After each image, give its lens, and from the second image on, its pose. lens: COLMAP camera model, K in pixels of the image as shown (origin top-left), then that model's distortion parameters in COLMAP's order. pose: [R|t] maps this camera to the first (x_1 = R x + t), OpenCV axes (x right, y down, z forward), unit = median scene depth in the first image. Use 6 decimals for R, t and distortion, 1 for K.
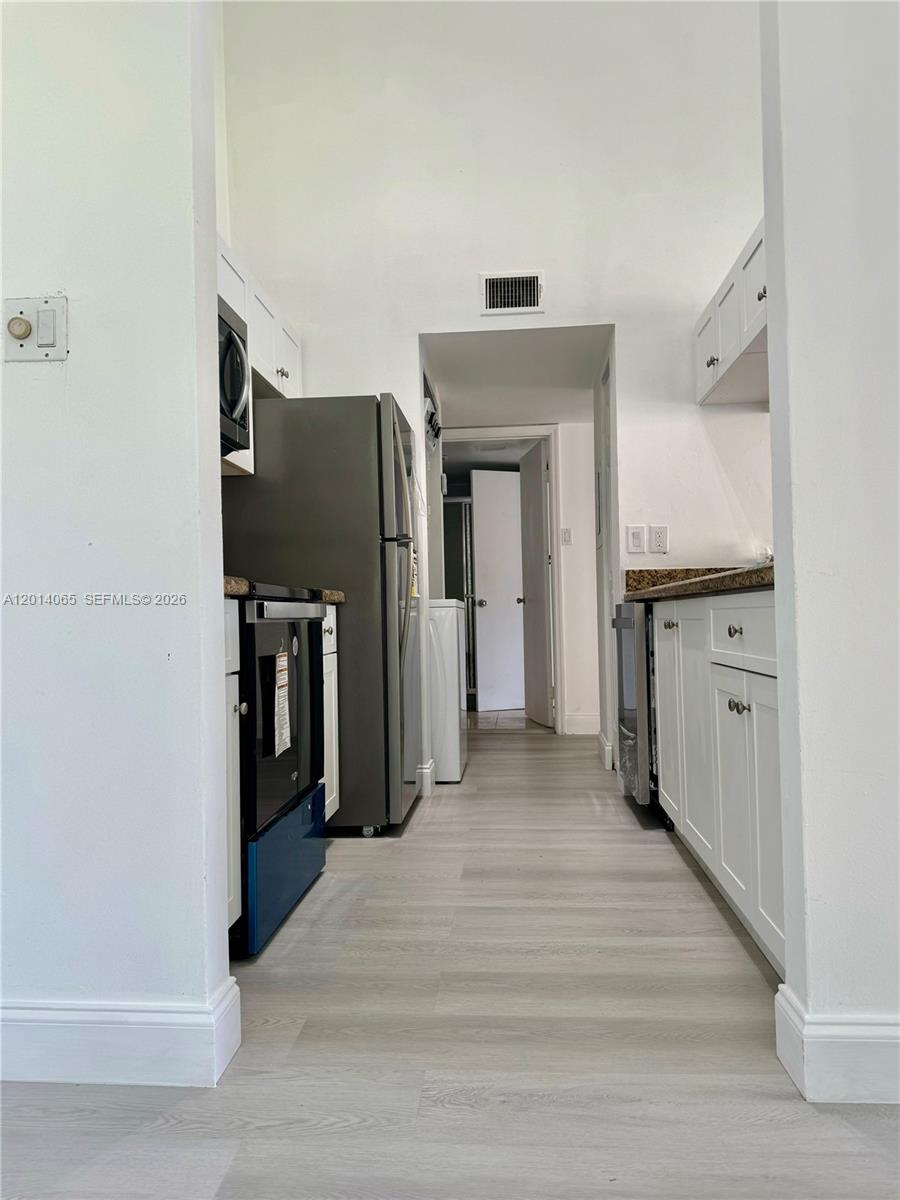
lens RADIAL K [[861.6, 0, 451.1], [0, 861.6, 600.1], [0, 0, 1]] dist [0.005373, 0.000316]
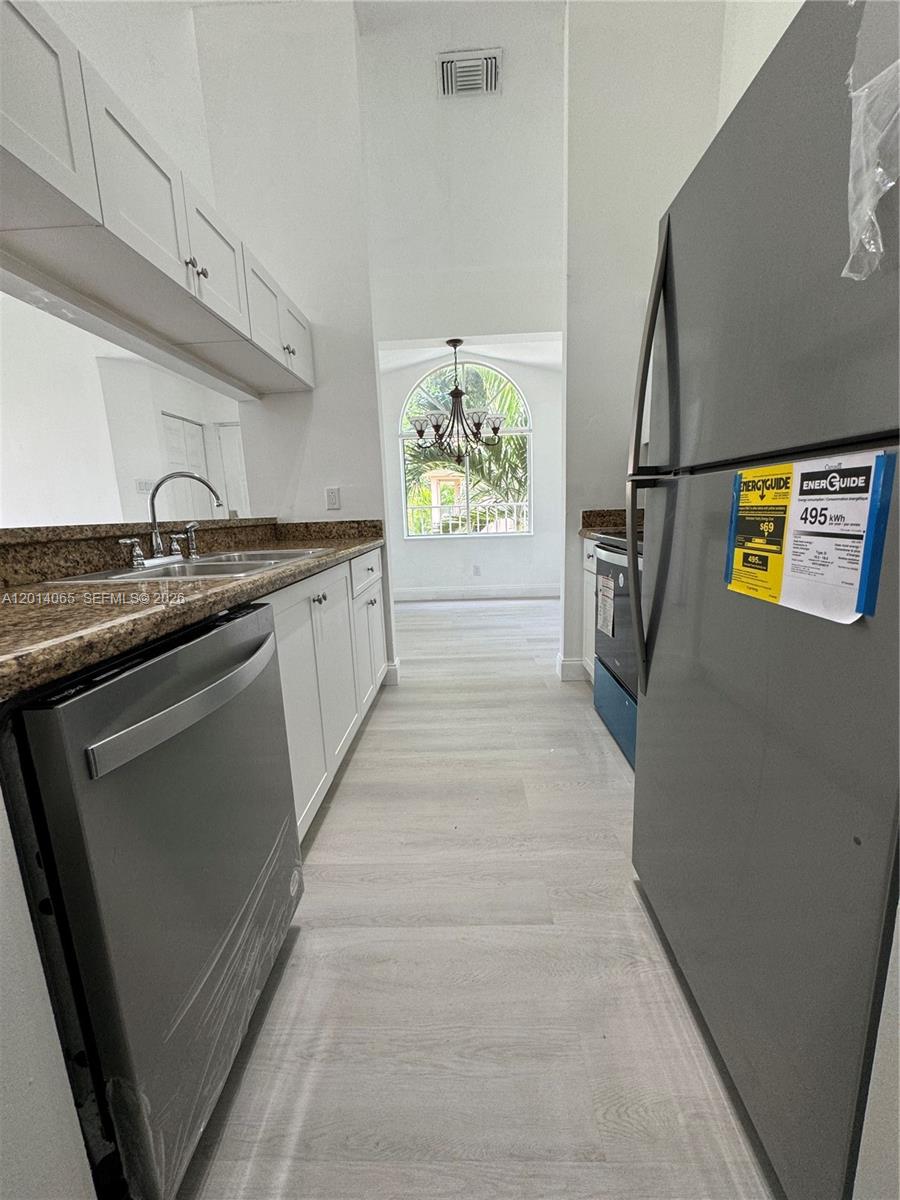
lens RADIAL K [[480.3, 0, 449.7], [0, 480.3, 601.3], [0, 0, 1]] dist [-0.005955, 0.000804]
pose [[-0.997840, 0.060415, -0.025775, 0.131668], [0.055763, 0.986552, 0.153642, -0.051113], [0.034711, 0.151873, -0.987790, 1.821029]]
